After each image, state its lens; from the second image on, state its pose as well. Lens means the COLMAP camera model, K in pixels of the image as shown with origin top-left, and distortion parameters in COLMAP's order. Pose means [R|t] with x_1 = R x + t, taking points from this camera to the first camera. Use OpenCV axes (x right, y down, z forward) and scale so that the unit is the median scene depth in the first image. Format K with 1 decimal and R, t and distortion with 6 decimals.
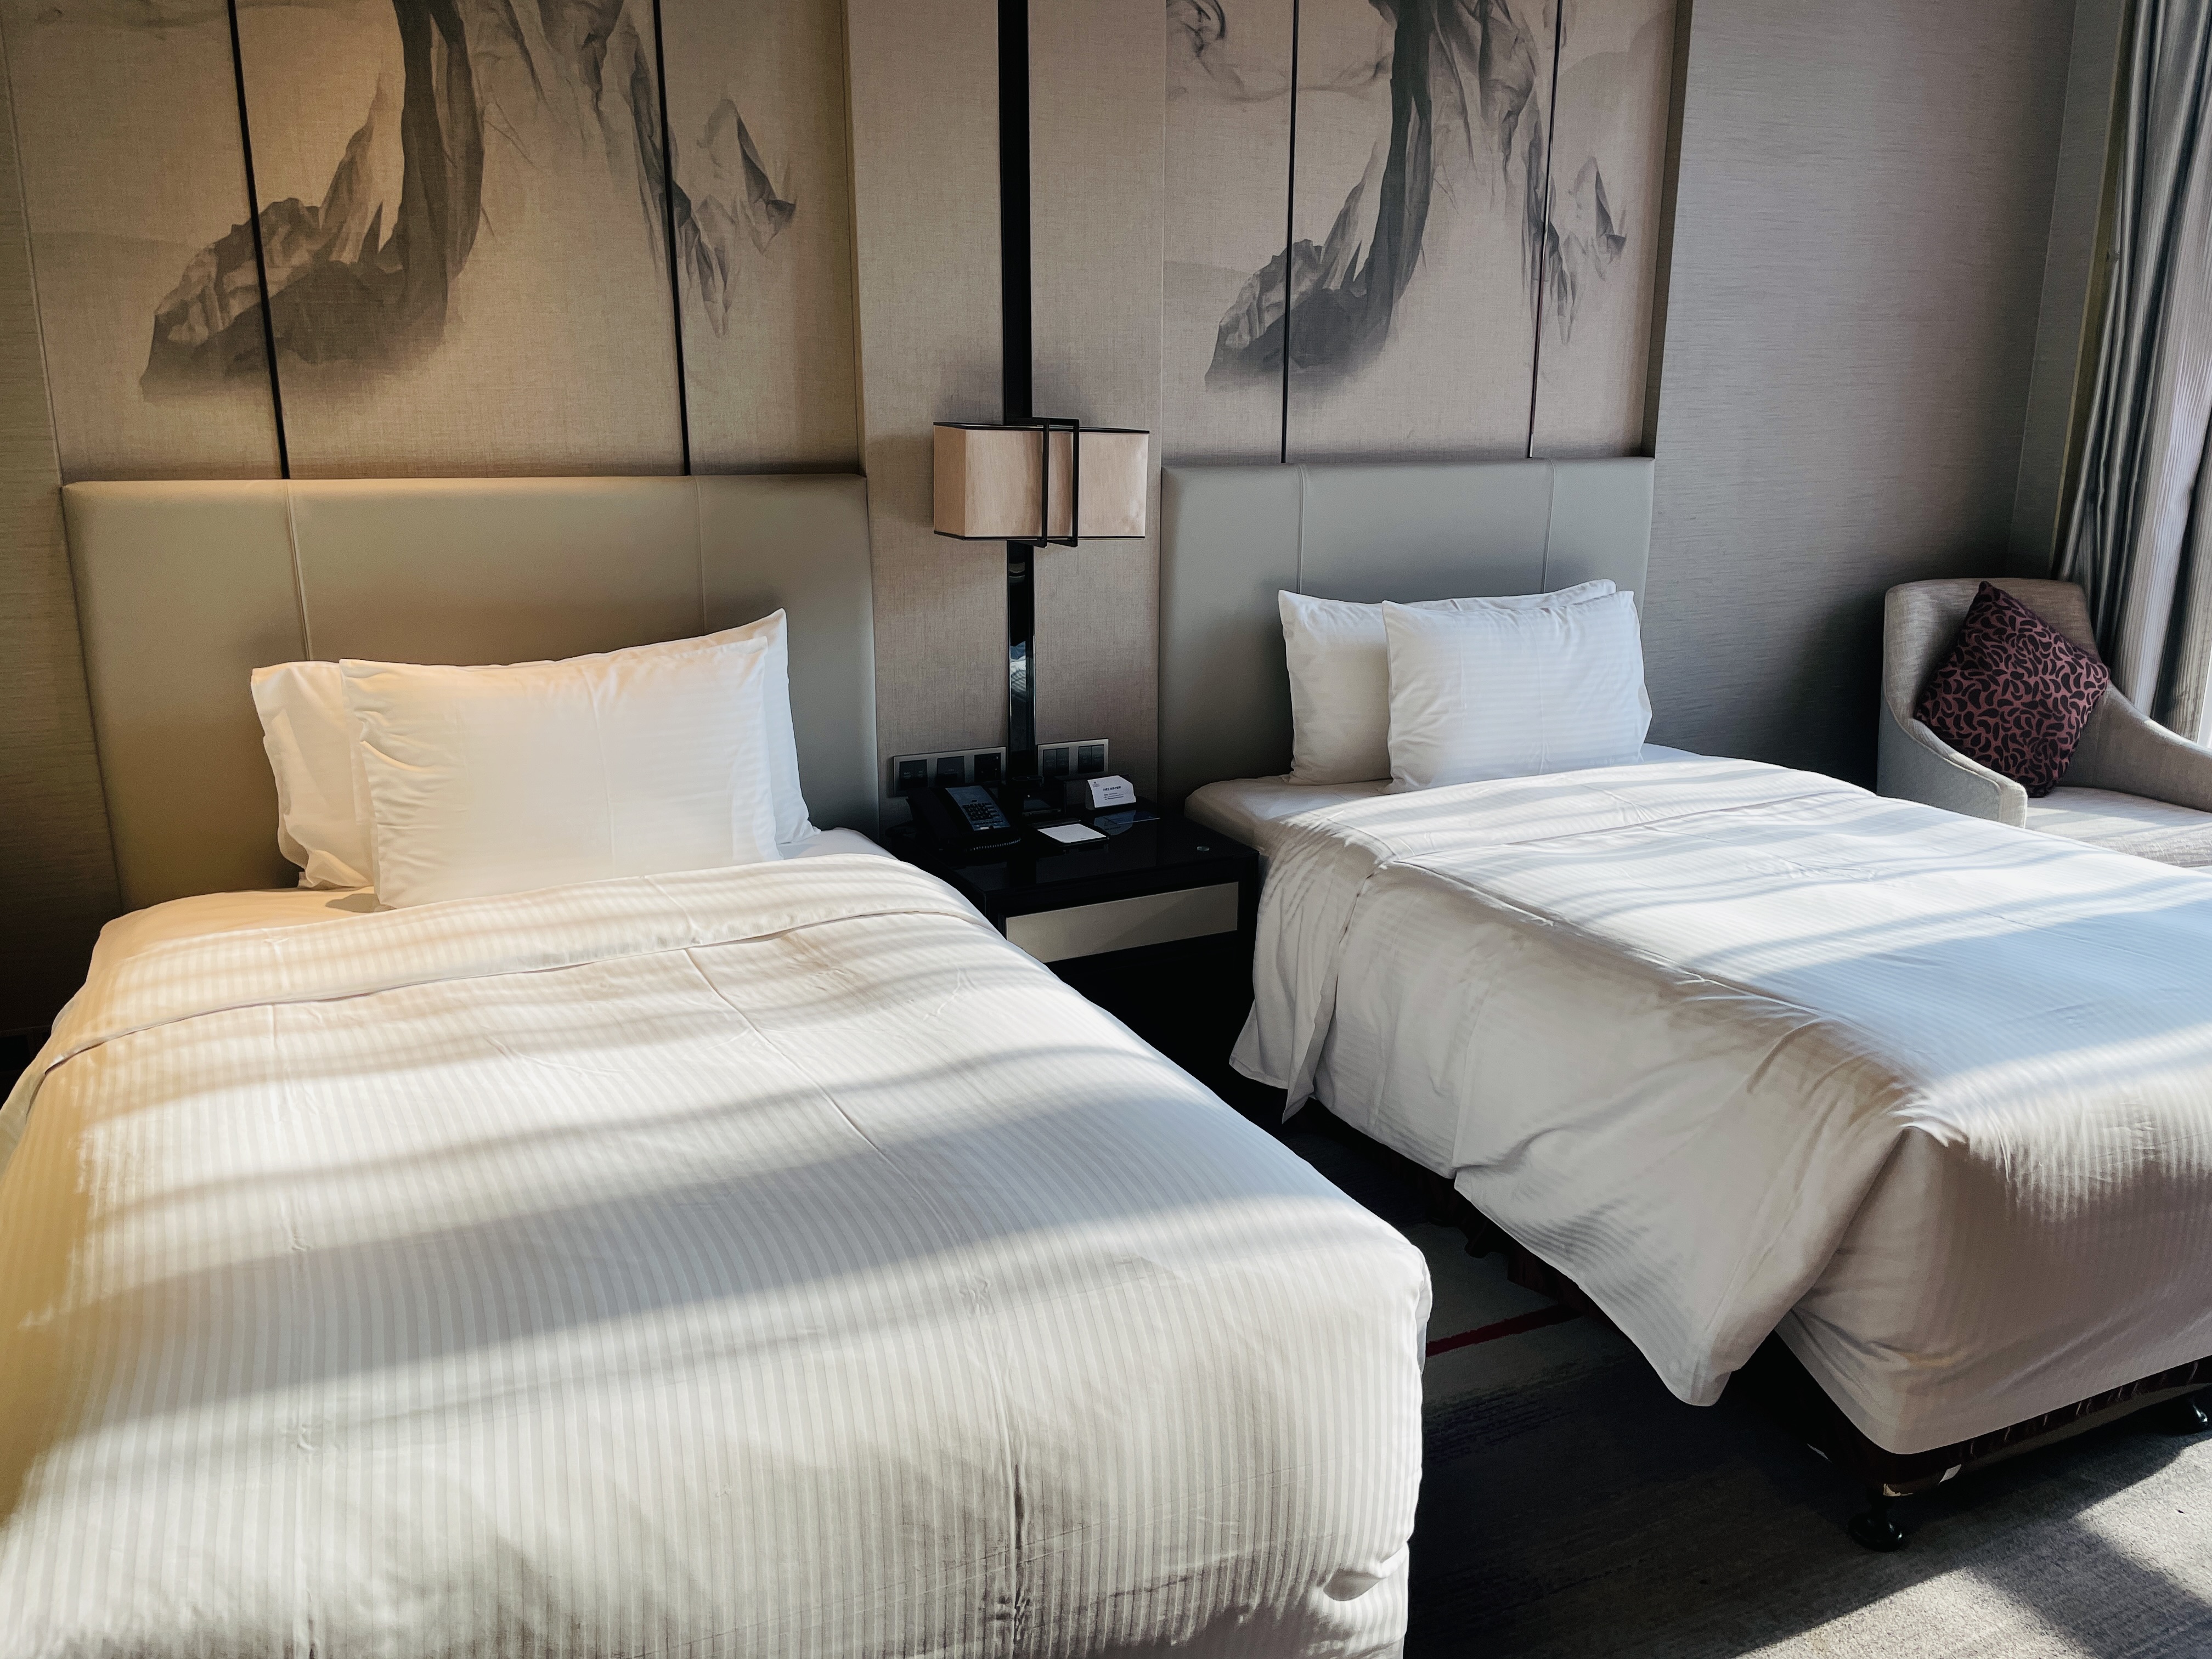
lens RADIAL K [[1692.4, 0, 1095.4], [0, 1692.4, 820.9], [0, 0, 1]] dist [0.078149, -0.106848]
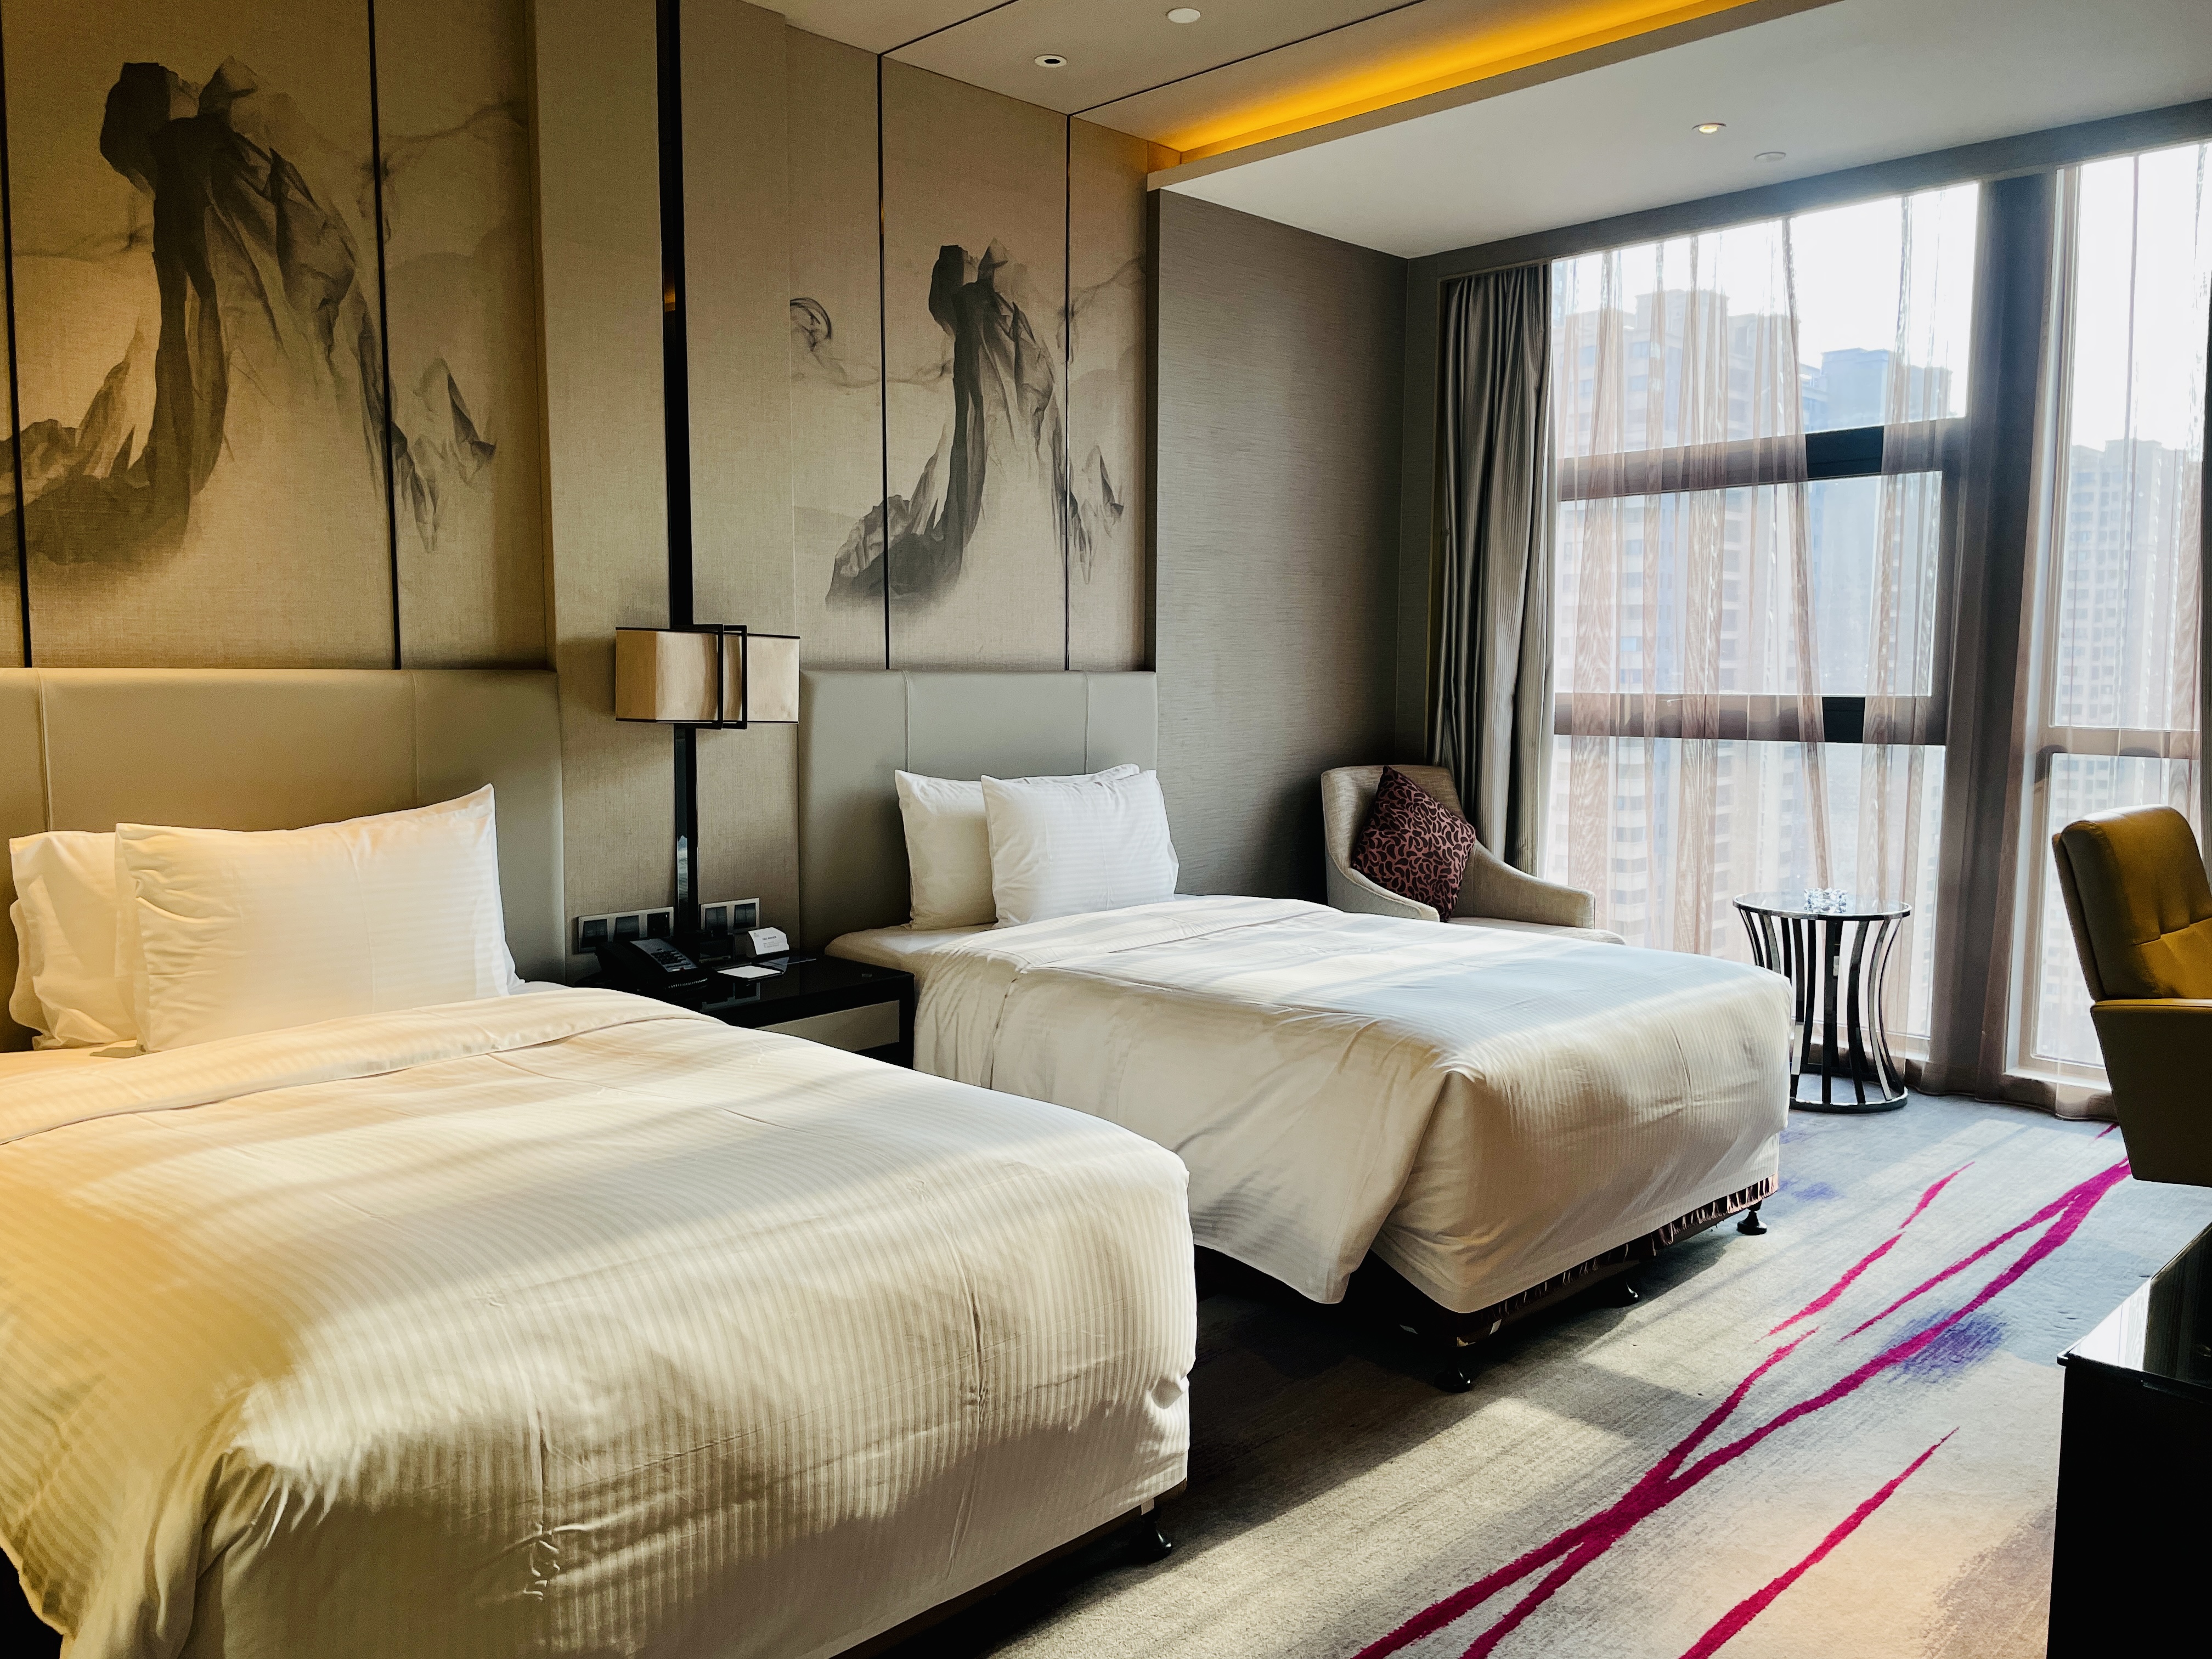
lens RADIAL K [[1692.4, 0, 1093.0], [0, 1692.4, 817.3], [0, 0, 1]] dist [0.078149, -0.106848]
pose [[0.939835, -0.028512, 0.340437, -0.212295], [0.080962, 0.986712, -0.140872, 0.098190], [-0.331897, 0.159959, 0.929655, -0.206149]]
